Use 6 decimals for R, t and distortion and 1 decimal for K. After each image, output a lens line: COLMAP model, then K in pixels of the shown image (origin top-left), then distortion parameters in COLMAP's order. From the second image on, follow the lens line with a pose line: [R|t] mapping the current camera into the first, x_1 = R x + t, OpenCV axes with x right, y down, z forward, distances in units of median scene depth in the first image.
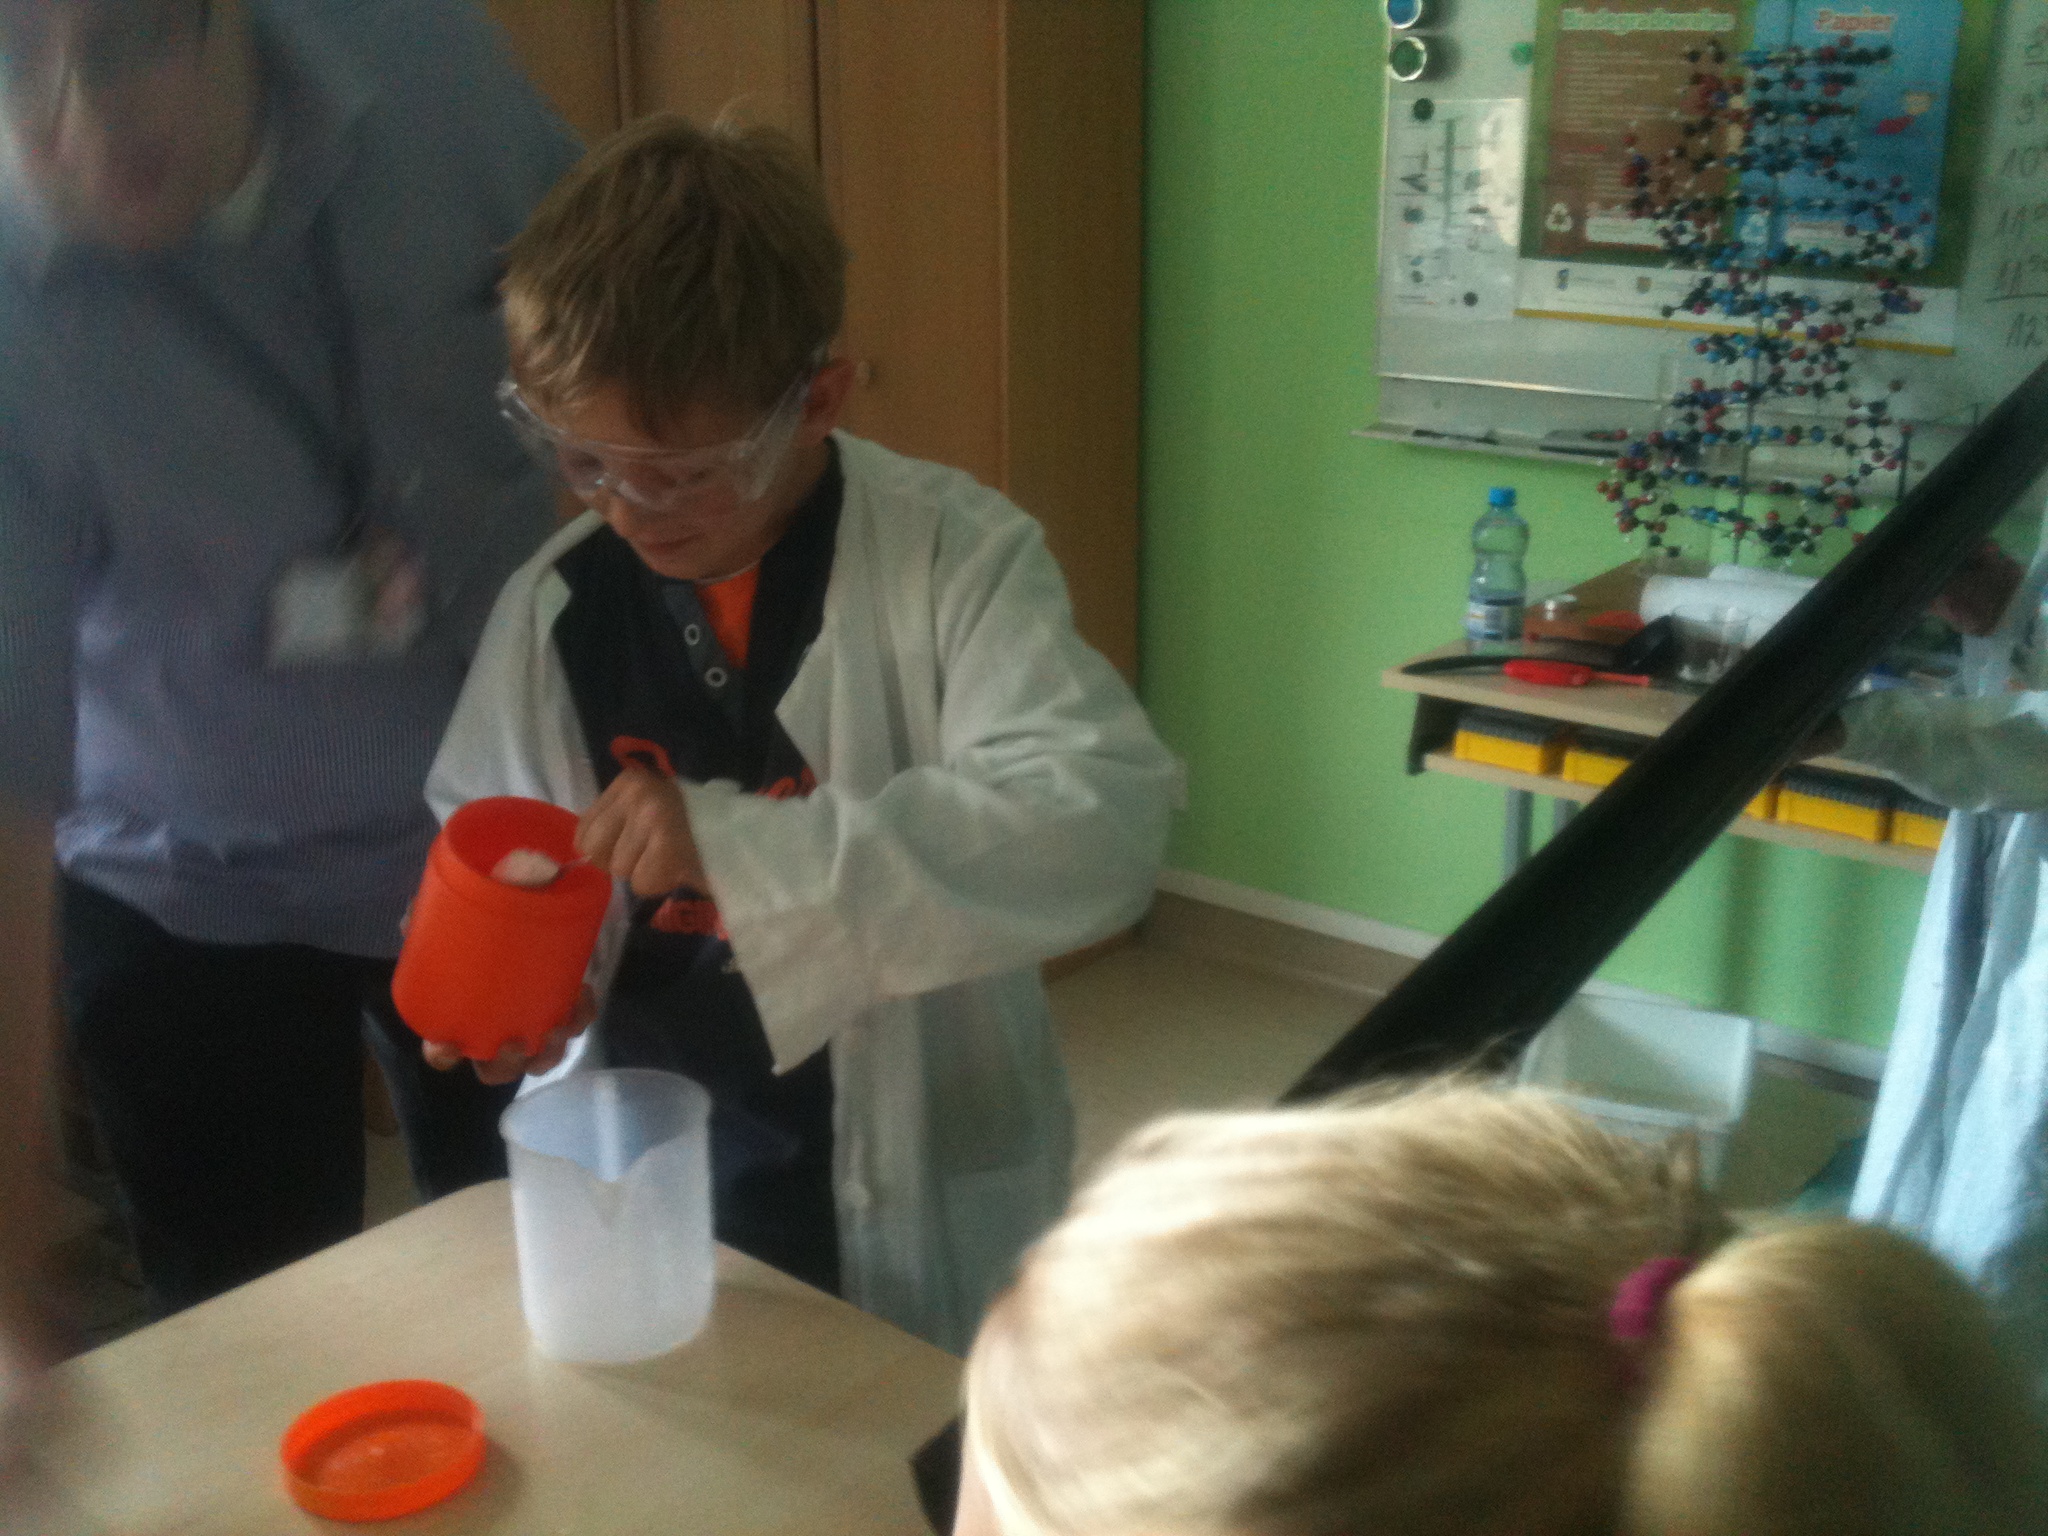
lens RADIAL K [[2267.5, 0, 1025.5], [0, 2267.5, 686.7], [0, 0, 1]] dist [0.211898, -0.479676]
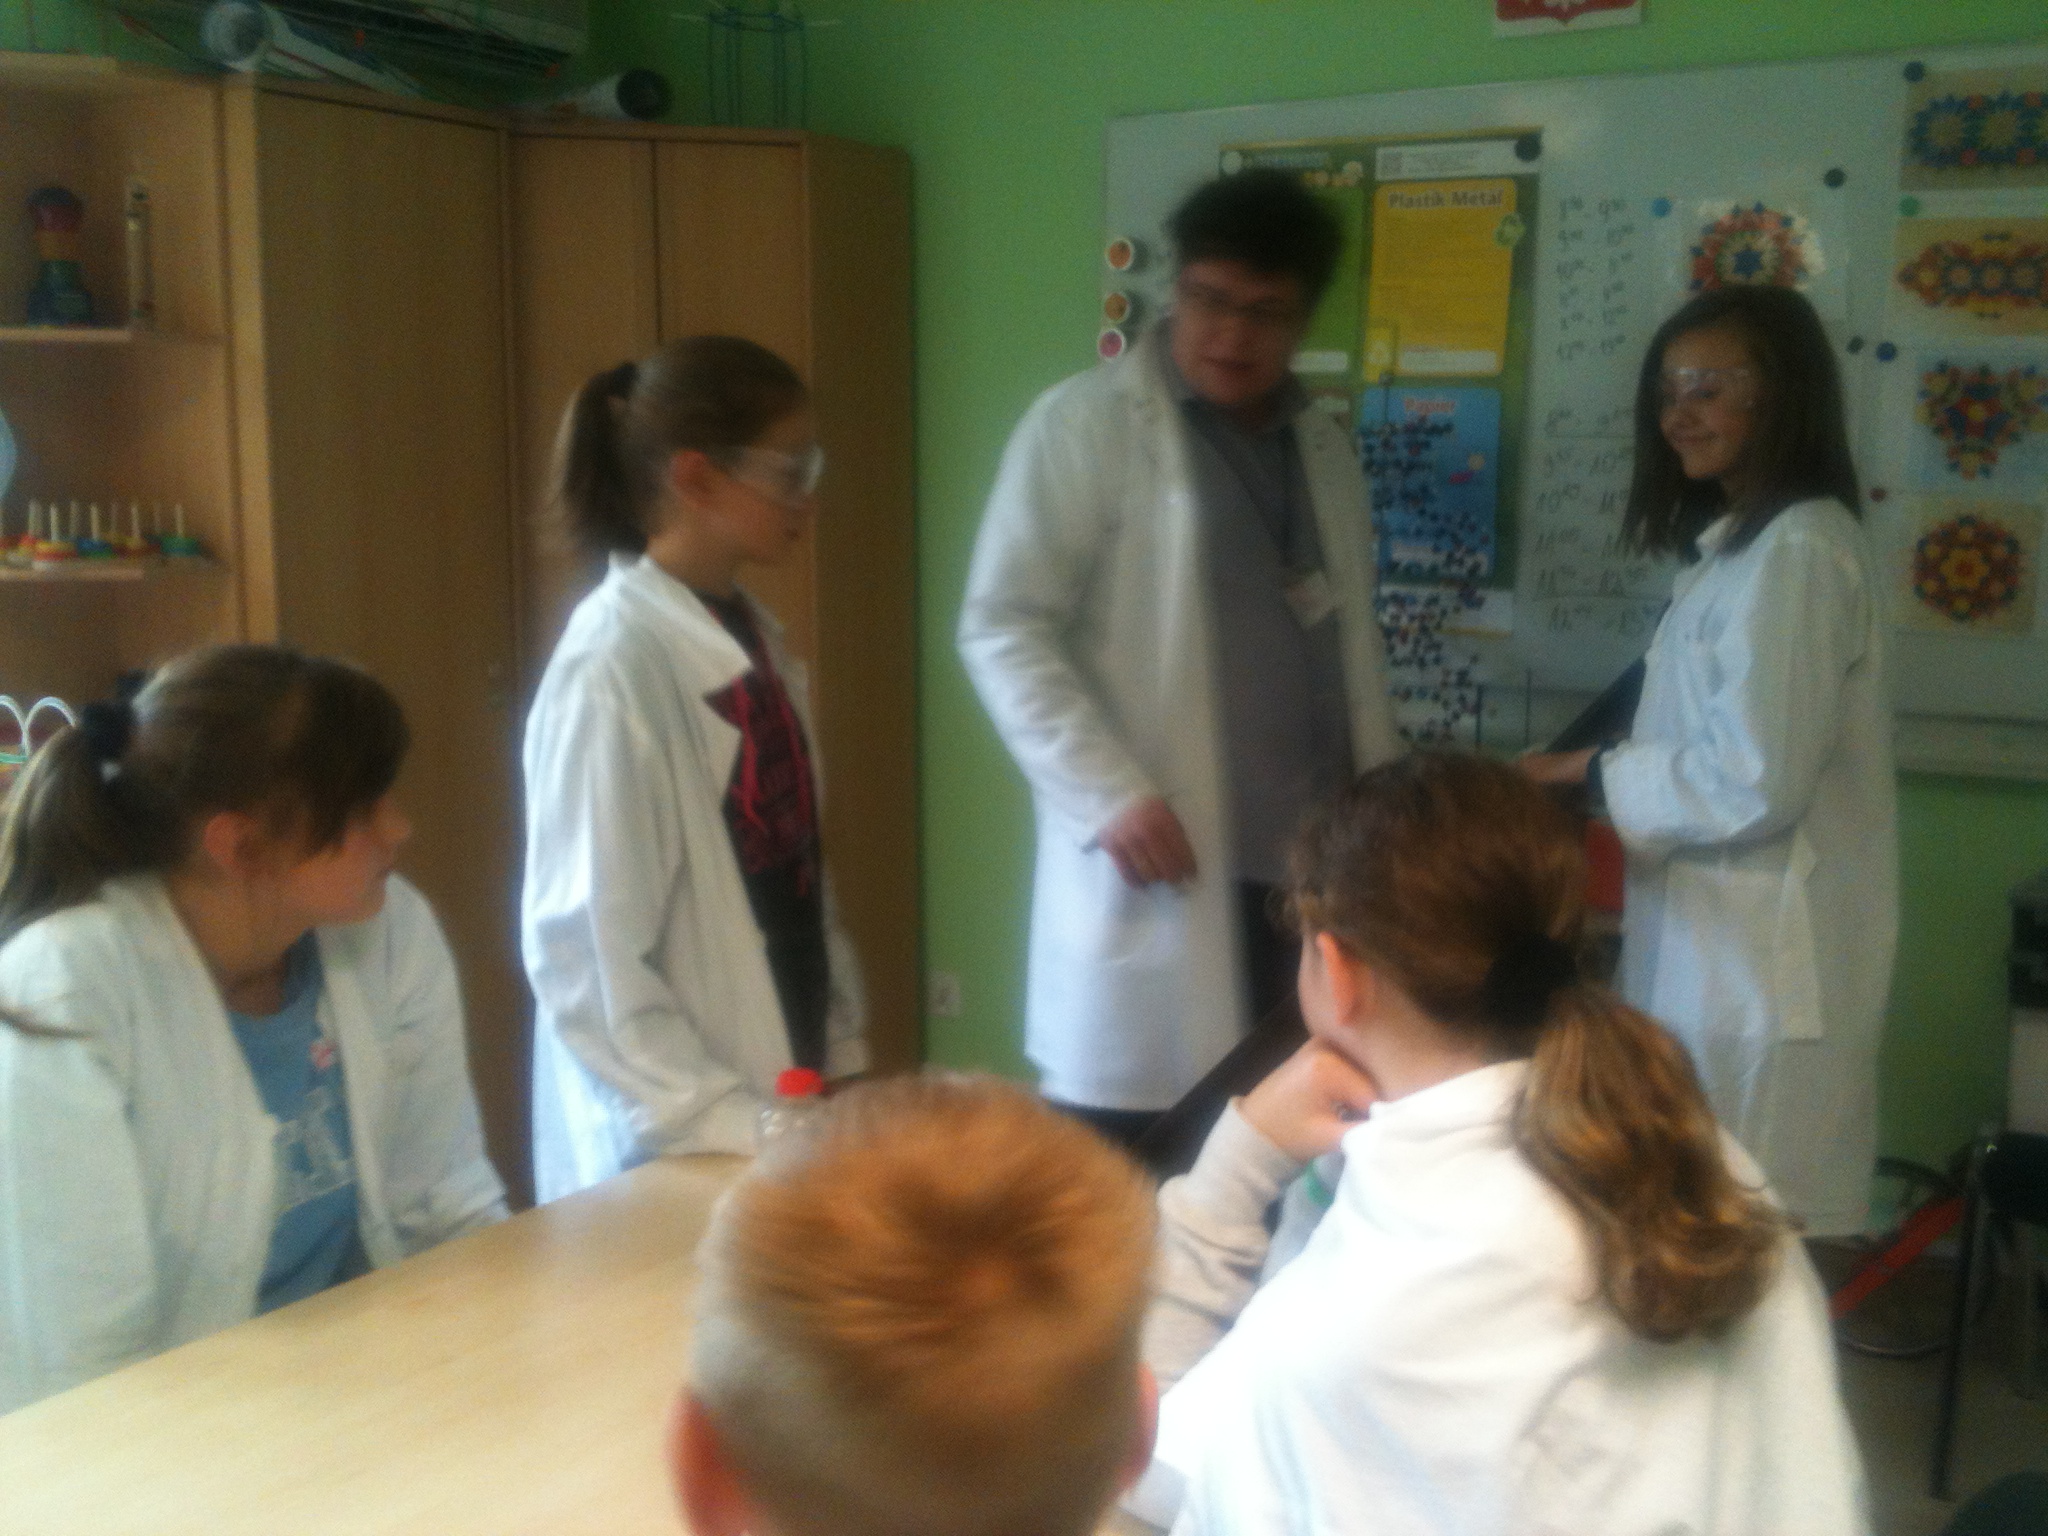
lens RADIAL K [[2225.5, 0, 1024.0], [0, 2225.5, 768.0], [0, 0, 1]] dist [0.188717, -0.467110]
pose [[0.990689, -0.018619, 0.134862, -0.077940], [0.033866, 0.993169, -0.111661, 0.078122], [-0.131862, 0.115188, 0.984553, -0.292019]]
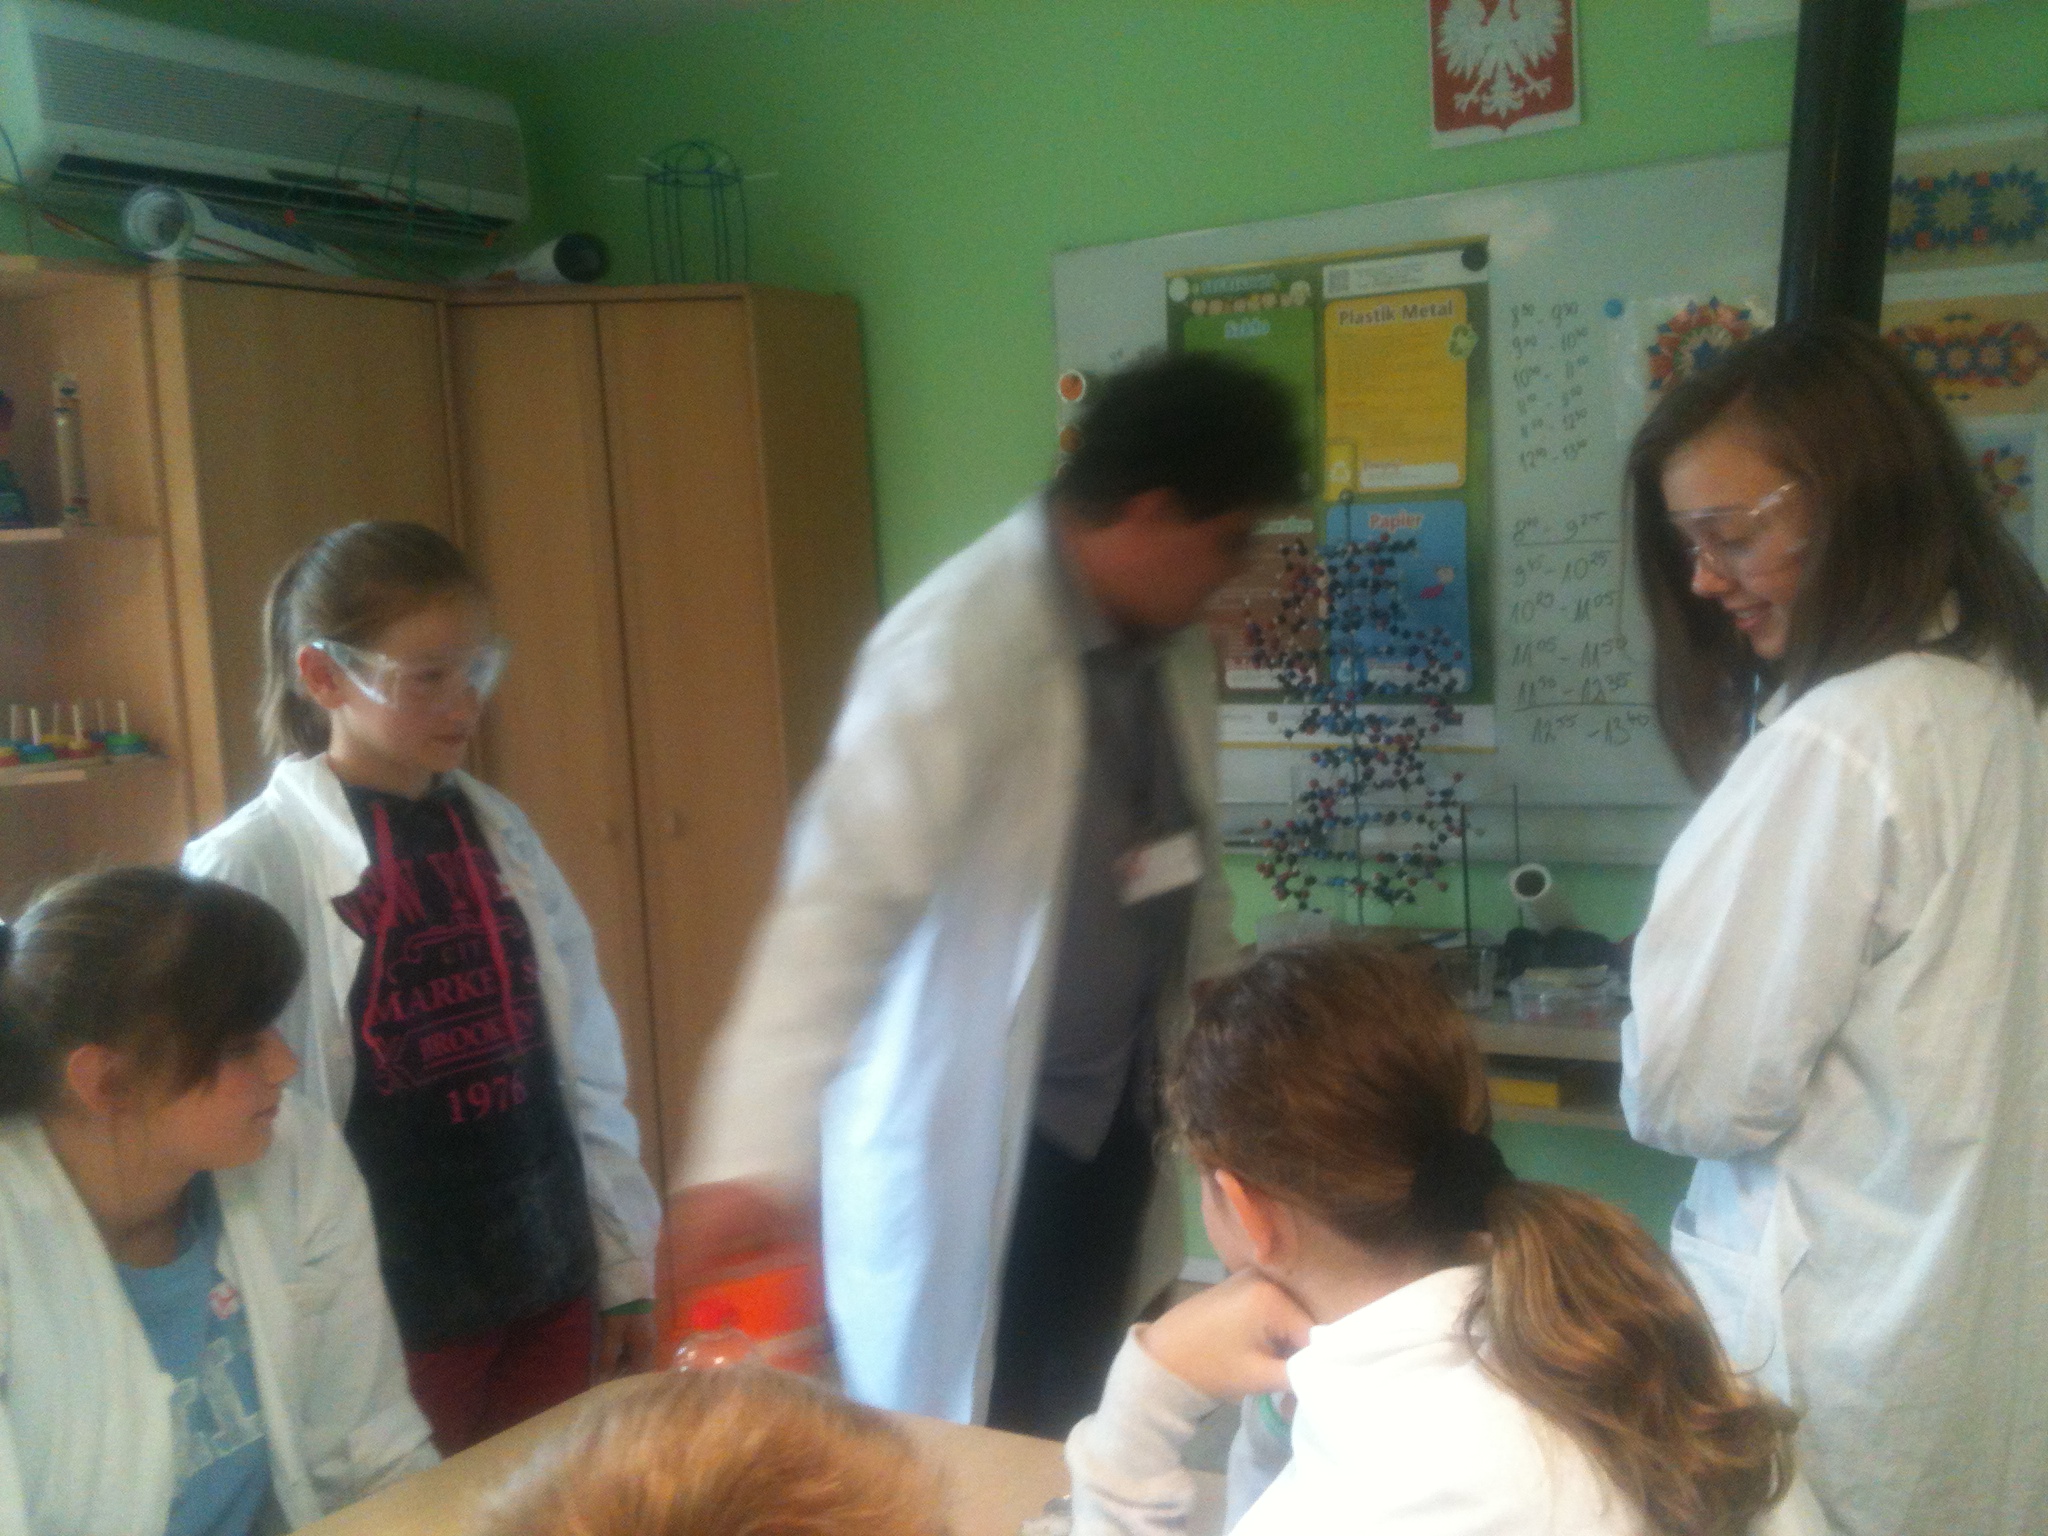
lens RADIAL K [[2228.2, 0, 1034.6], [0, 2228.2, 788.9], [0, 0, 1]] dist [0.189078, -0.482669]
pose [[0.988430, -0.072929, 0.132998, -0.045525], [0.093657, 0.983157, -0.156943, 0.060759], [-0.119312, 0.167584, 0.978611, -0.259078]]
